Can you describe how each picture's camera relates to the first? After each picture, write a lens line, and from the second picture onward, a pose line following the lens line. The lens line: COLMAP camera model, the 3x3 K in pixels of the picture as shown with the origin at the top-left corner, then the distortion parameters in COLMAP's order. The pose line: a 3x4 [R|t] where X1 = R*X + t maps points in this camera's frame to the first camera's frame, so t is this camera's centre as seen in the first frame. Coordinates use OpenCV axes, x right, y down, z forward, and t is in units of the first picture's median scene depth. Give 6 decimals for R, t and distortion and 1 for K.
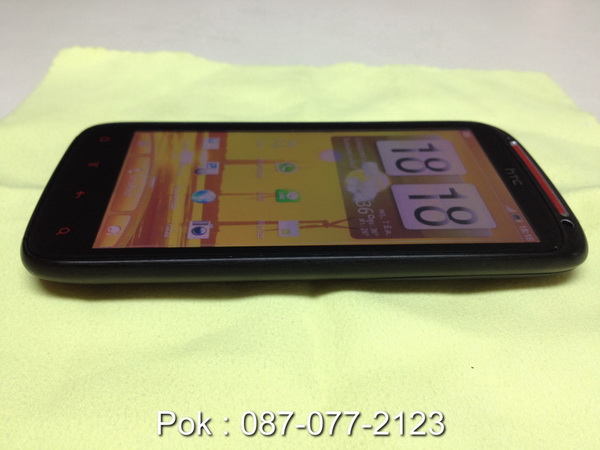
lens RADIAL K [[602.7, 0, 300.0], [0, 602.7, 225.0], [0, 0, 1]] dist [0.077866, -0.000443]
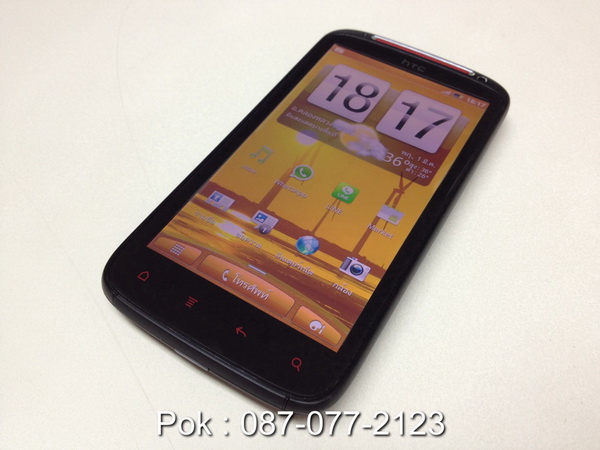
lens RADIAL K [[602.7, 0, 300.0], [0, 602.7, 225.0], [0, 0, 1]] dist [0.077866, -0.000443]
pose [[0.559632, -0.664700, 0.494961, -0.652101], [0.470950, 0.746510, 0.470031, -0.562341], [-0.681923, -0.029942, 0.730811, 0.244797]]
